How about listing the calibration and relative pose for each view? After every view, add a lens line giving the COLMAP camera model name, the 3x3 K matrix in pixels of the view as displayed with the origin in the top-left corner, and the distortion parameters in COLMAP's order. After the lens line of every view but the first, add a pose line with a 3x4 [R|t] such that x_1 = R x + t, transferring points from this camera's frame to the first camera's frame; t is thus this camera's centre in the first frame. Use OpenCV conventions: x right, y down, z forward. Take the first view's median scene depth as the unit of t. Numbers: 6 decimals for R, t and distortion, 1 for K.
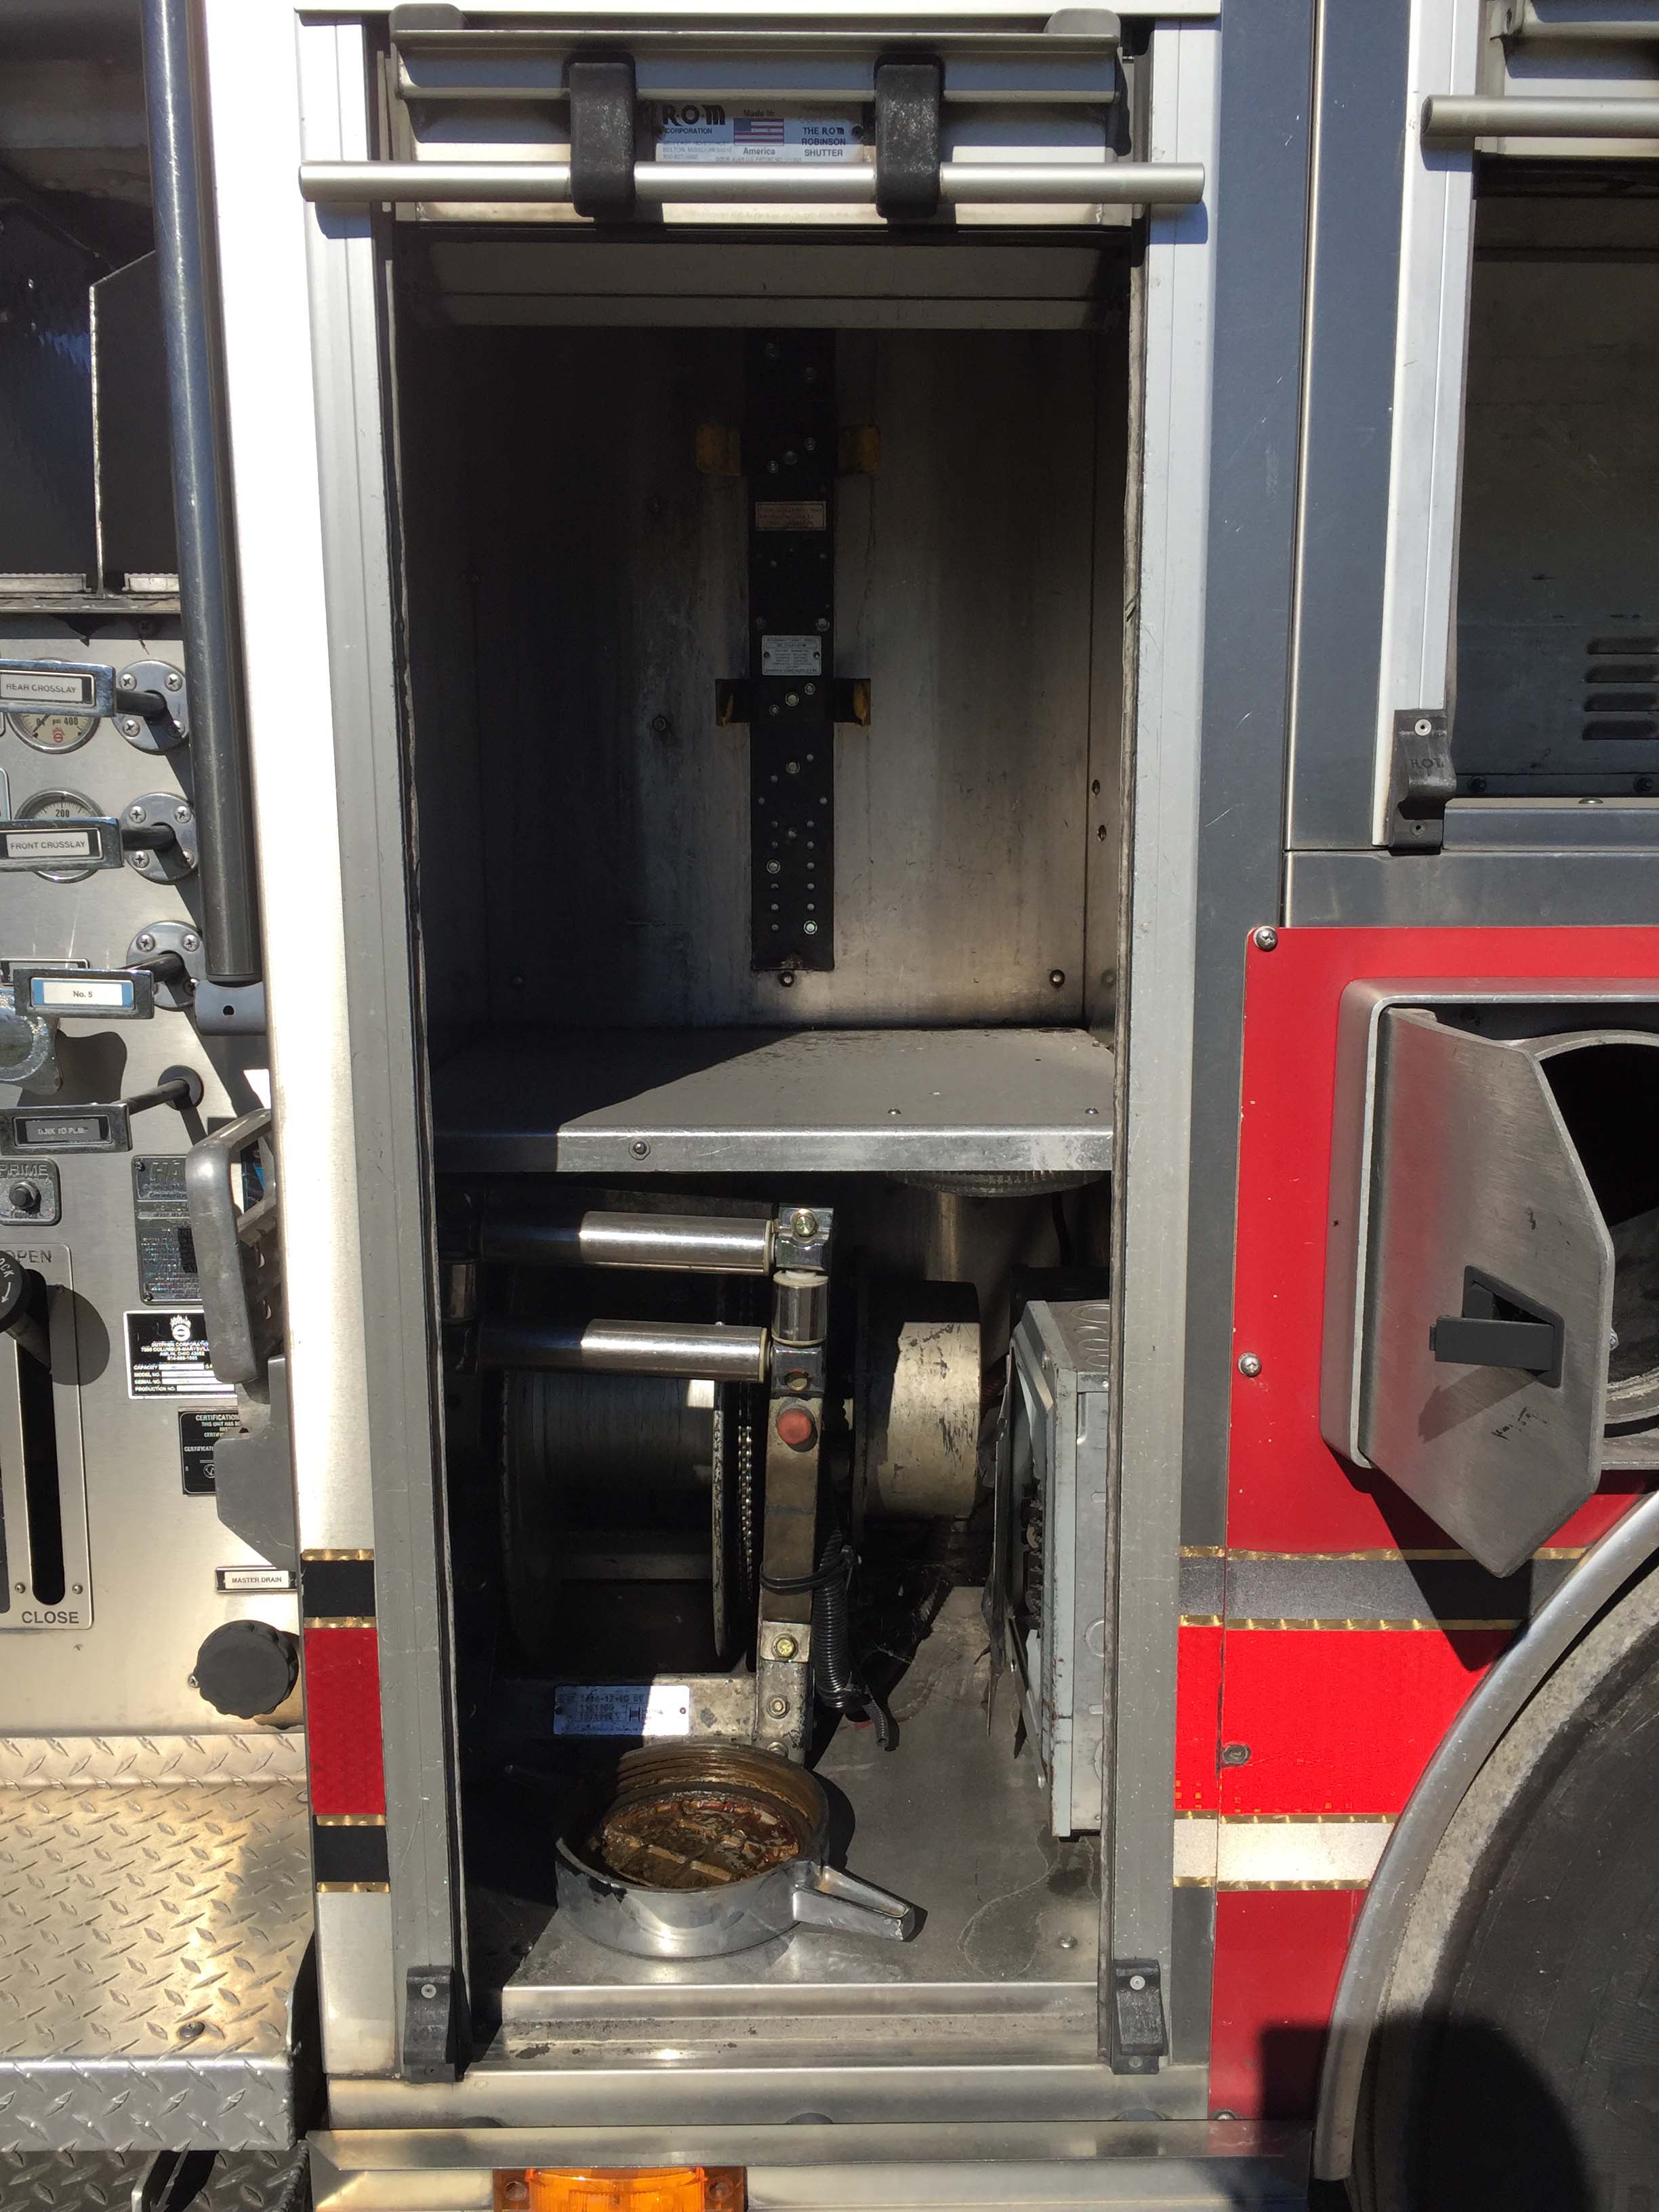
lens RADIAL K [[1864.5, 0, 827.5], [0, 1864.5, 1095.4], [0, 0, 1]] dist [0.065154, -0.108302]
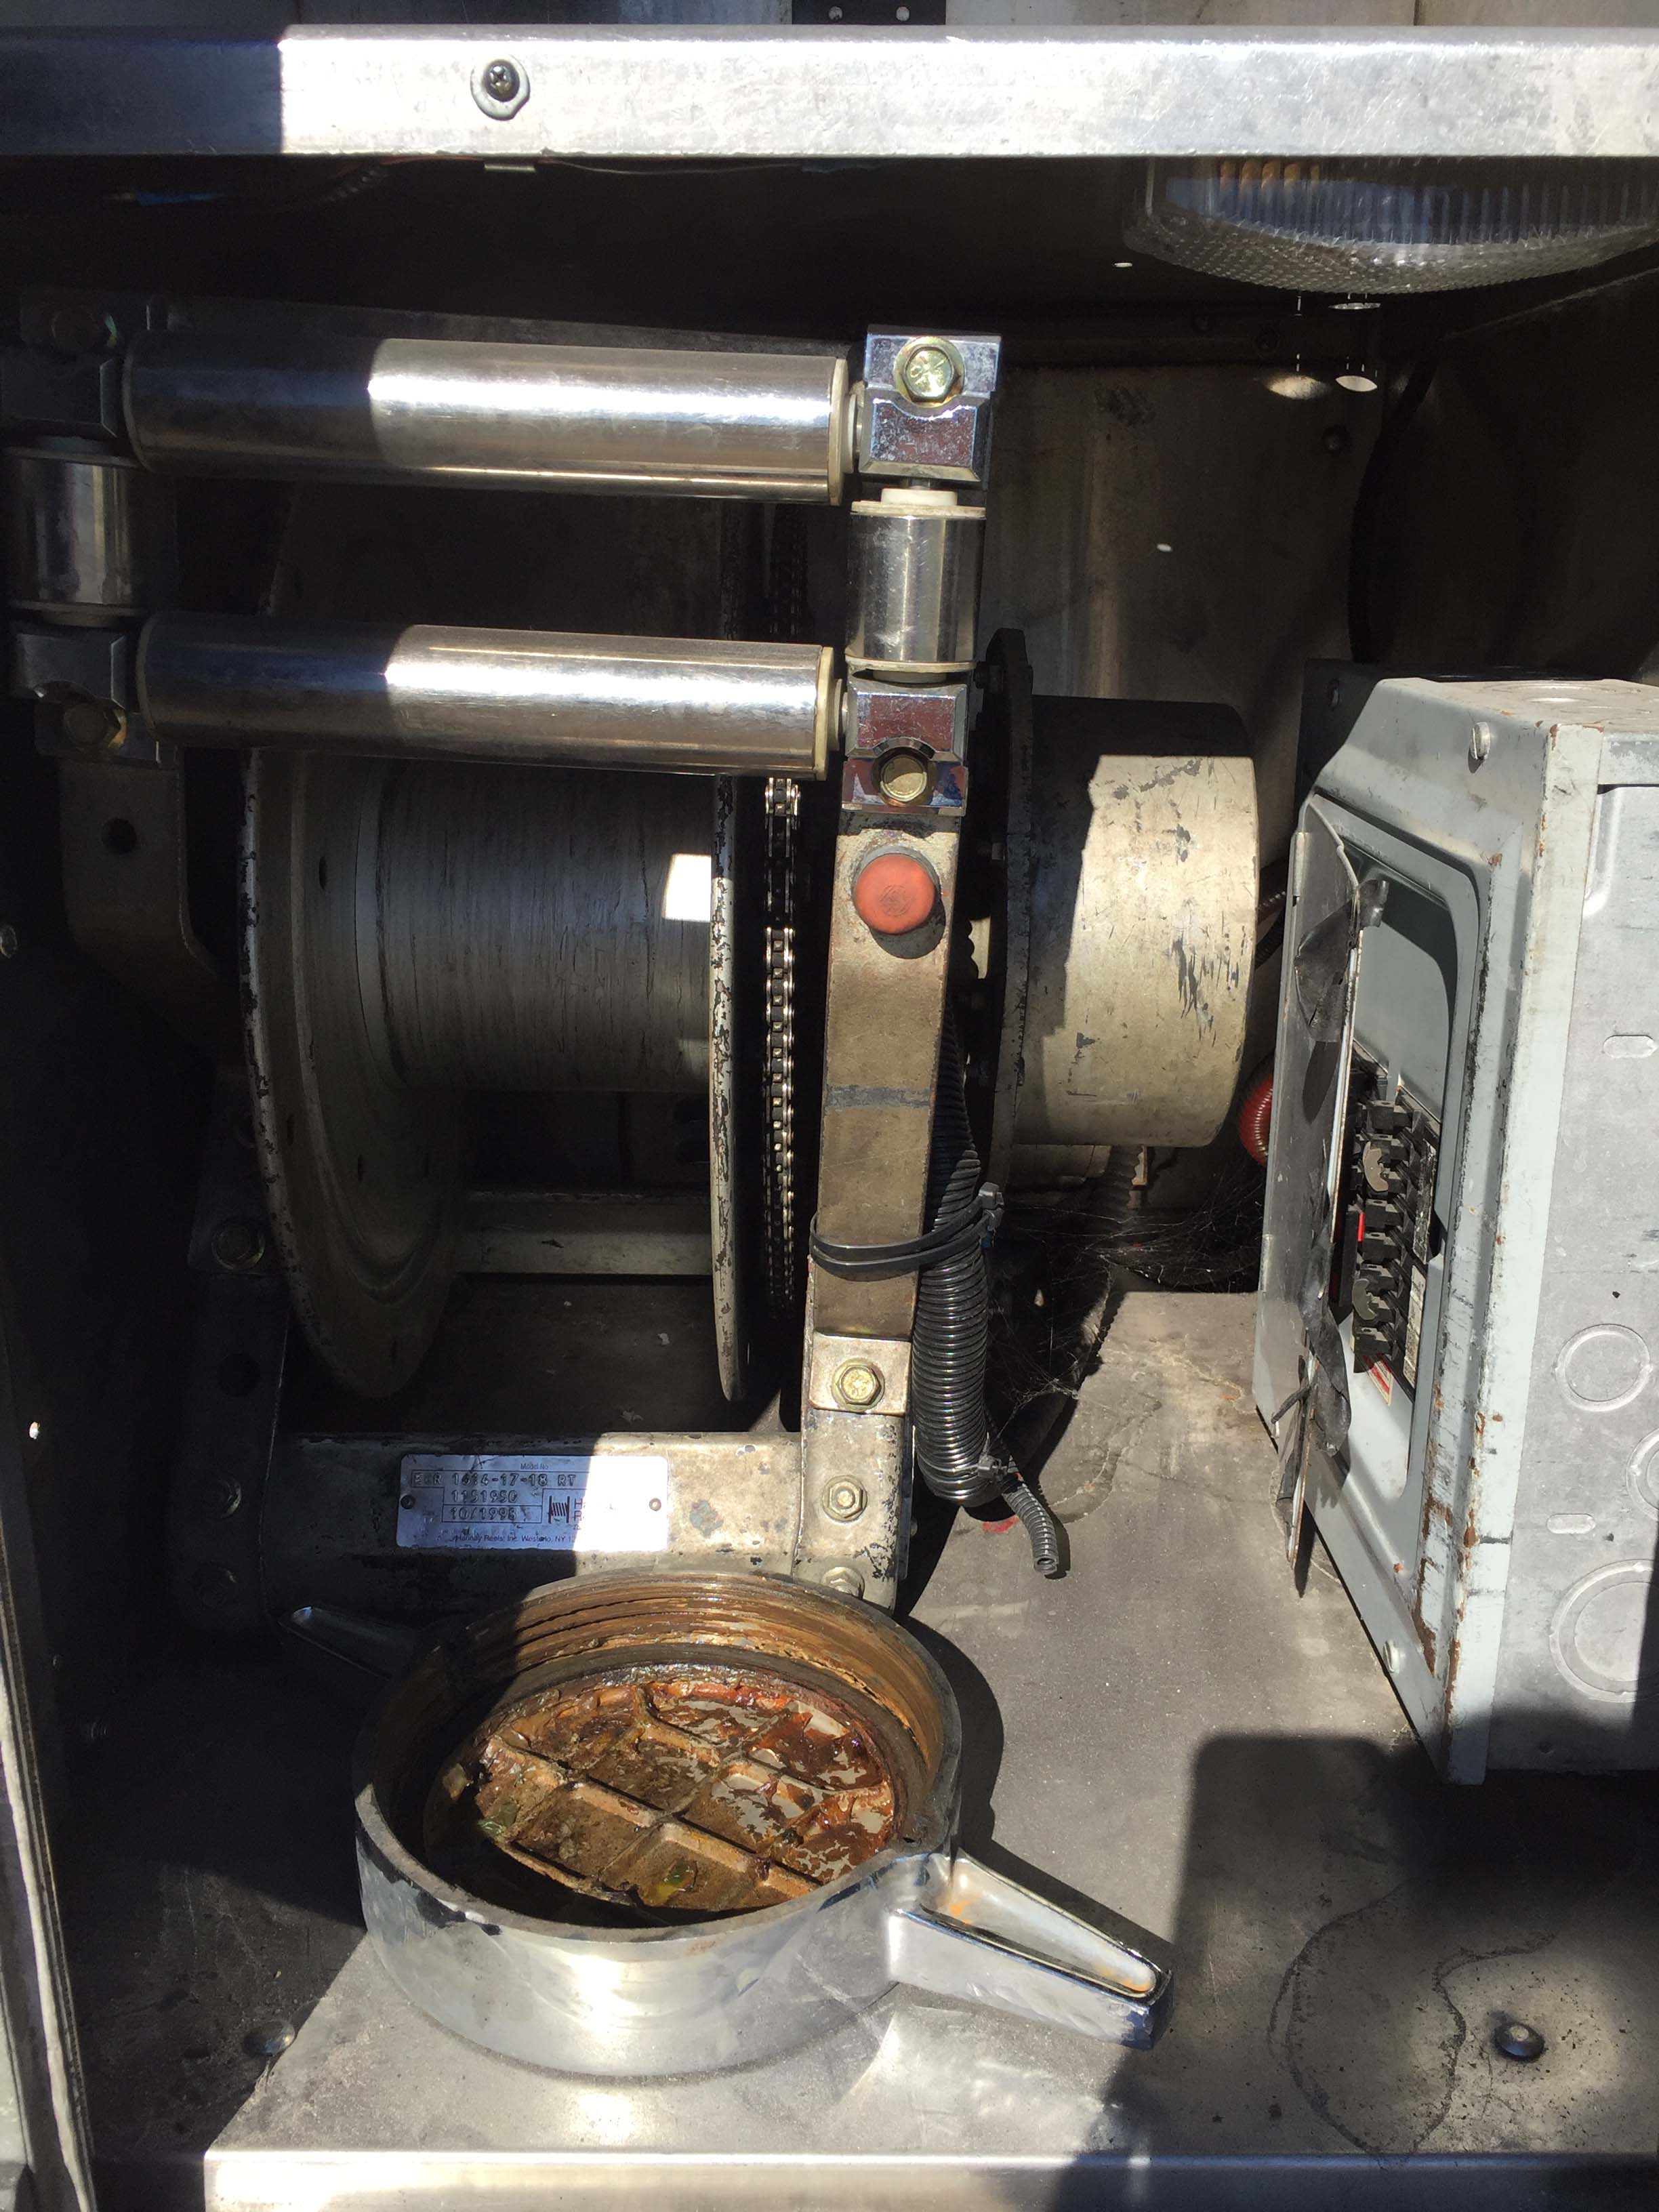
lens RADIAL K [[1864.5, 0, 835.9], [0, 1864.5, 1121.3], [0, 0, 1]] dist [0.065154, -0.108302]
pose [[0.999912, 0.008254, -0.010370, -0.025230], [-0.006702, 0.989901, 0.141599, 0.161368], [0.011434, -0.141517, 0.989870, 0.539359]]
